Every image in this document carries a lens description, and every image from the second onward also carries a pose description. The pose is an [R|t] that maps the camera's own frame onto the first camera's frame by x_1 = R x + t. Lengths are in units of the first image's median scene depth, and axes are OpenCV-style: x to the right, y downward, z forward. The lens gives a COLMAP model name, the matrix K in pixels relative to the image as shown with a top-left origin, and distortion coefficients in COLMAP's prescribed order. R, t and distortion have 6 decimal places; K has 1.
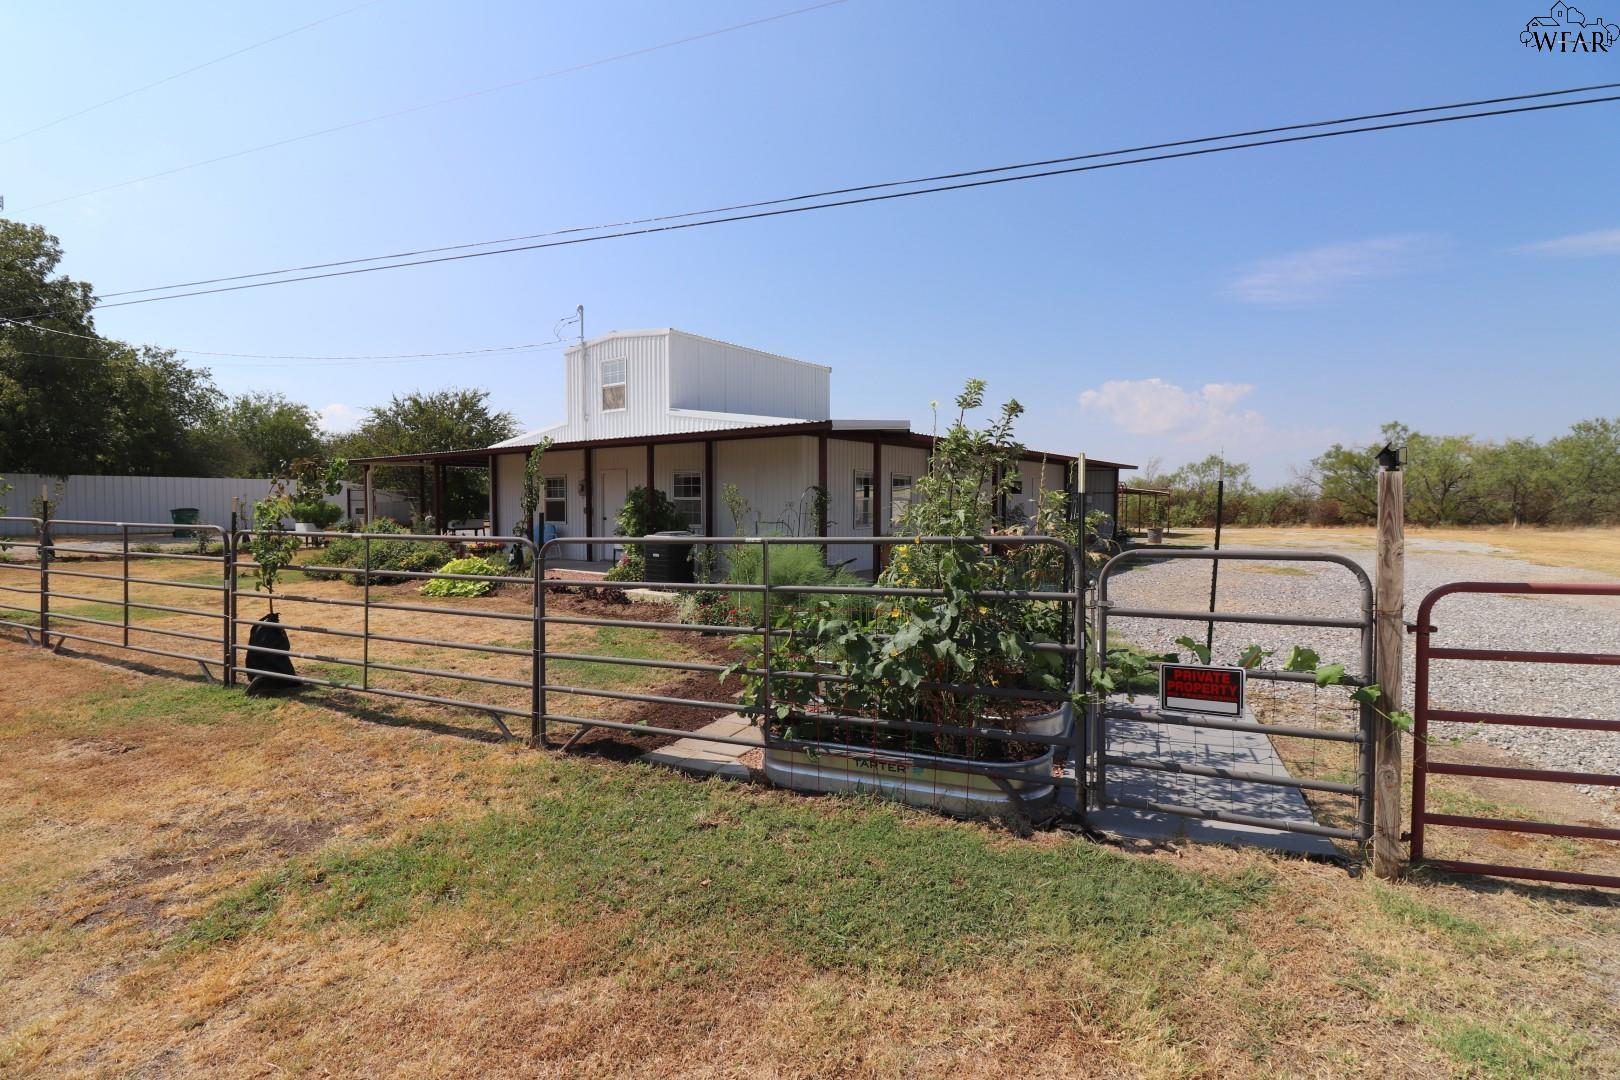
lens RADIAL K [[803.7, 0, 806.8], [0, 803.7, 530.5], [0, 0, 1]] dist [0.000925, 0.000144]
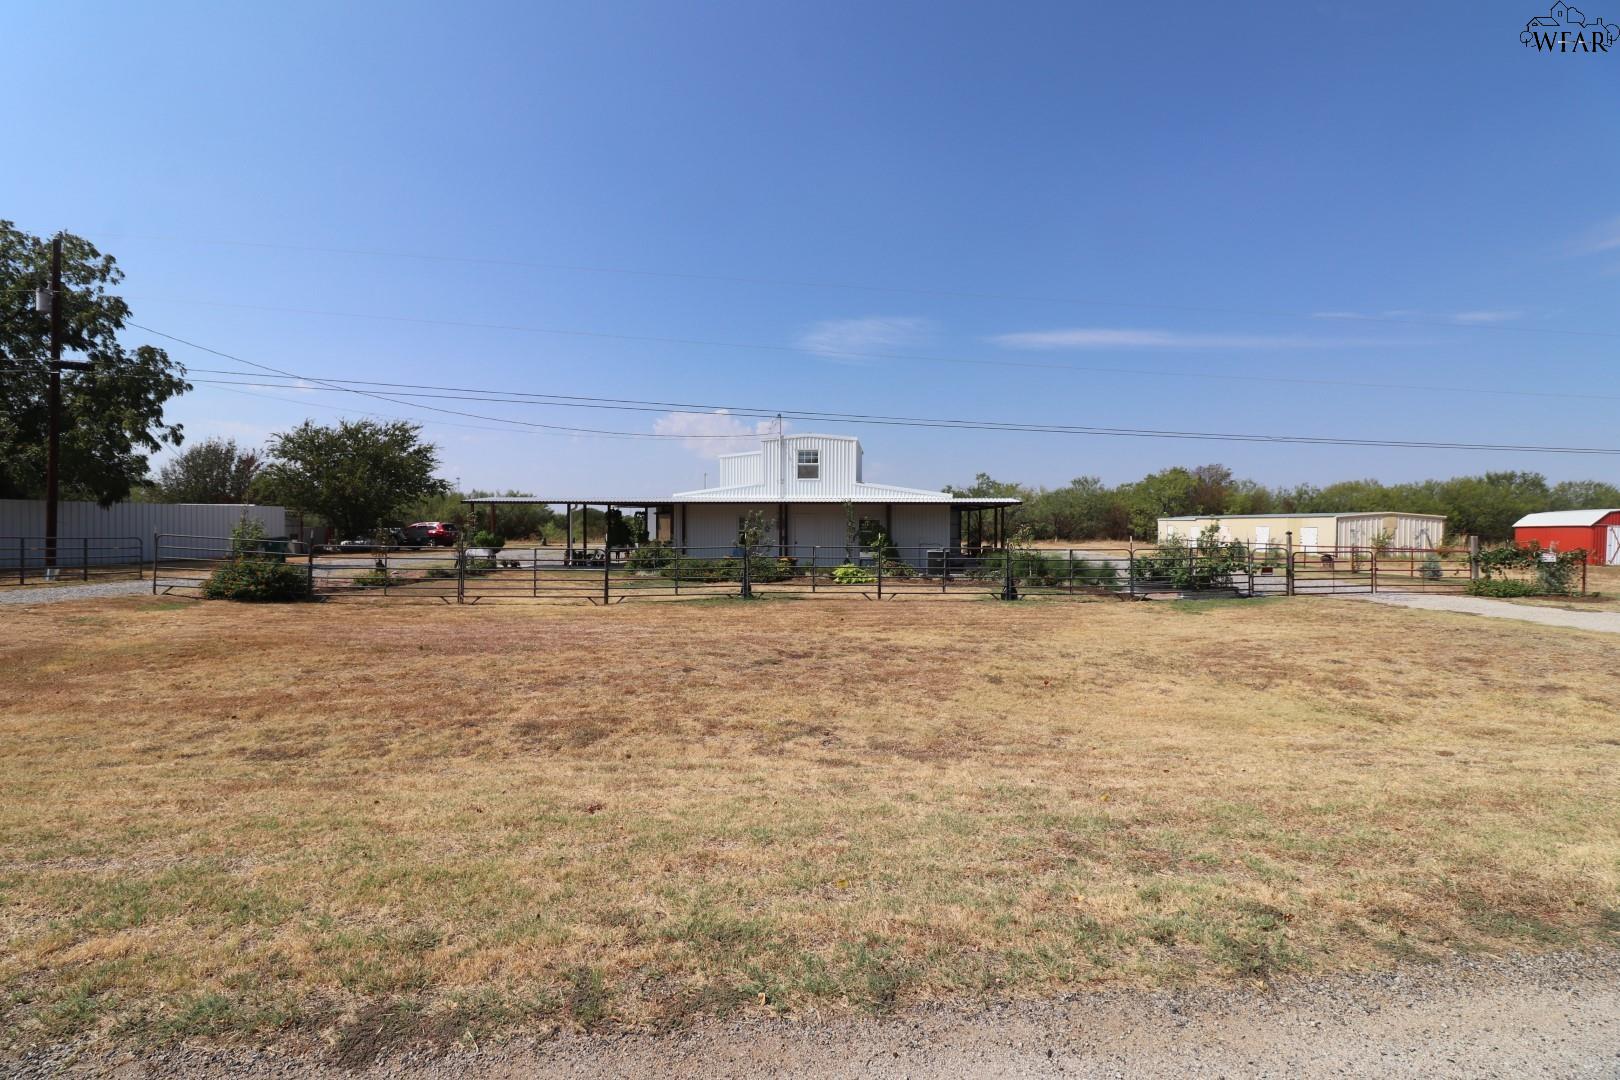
lens RADIAL K [[803.7, 0, 819.1], [0, 803.7, 535.2], [0, 0, 1]] dist [0.000925, 0.000144]
pose [[0.863429, -0.000558, 0.504471, -1.041977], [0.009898, 0.999826, -0.015834, -0.001981], [-0.504374, 0.018665, 0.863284, -0.470841]]
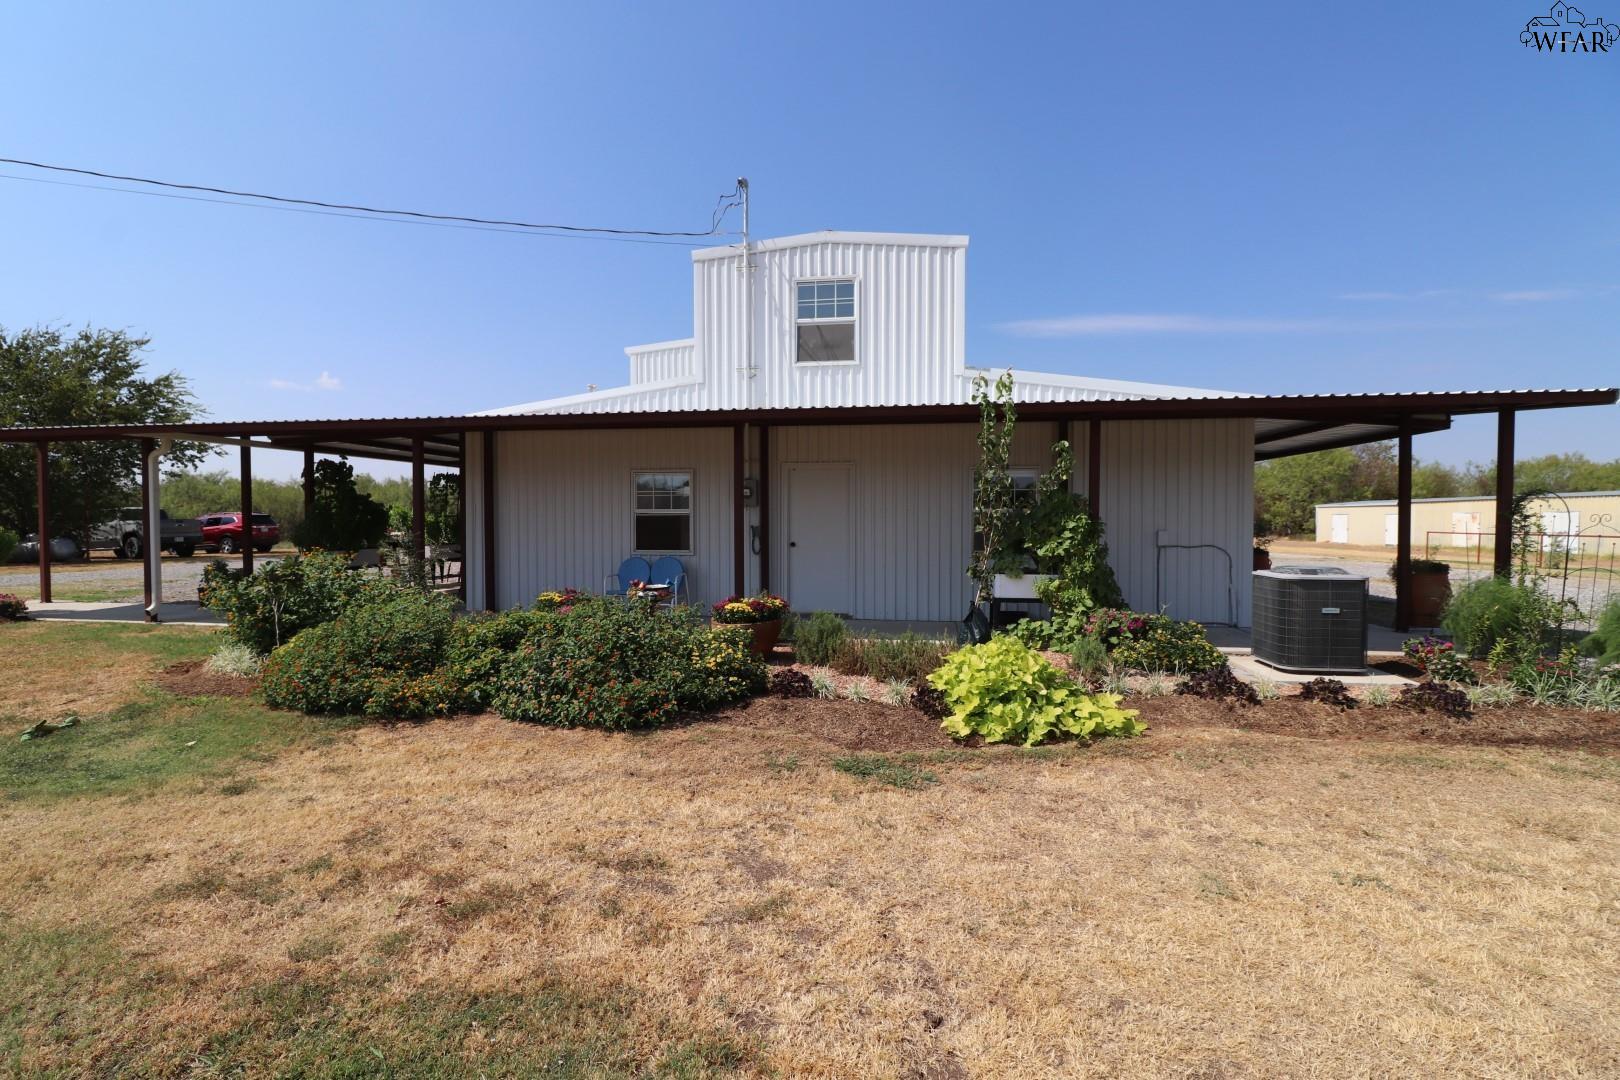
lens RADIAL K [[803.7, 0, 809.1], [0, 803.7, 538.3], [0, 0, 1]] dist [0.000925, 0.000144]
pose [[0.882617, -0.007484, 0.470032, -0.514033], [0.012663, 0.999889, -0.007858, -0.012855], [-0.469921, 0.012887, 0.882614, 0.456226]]
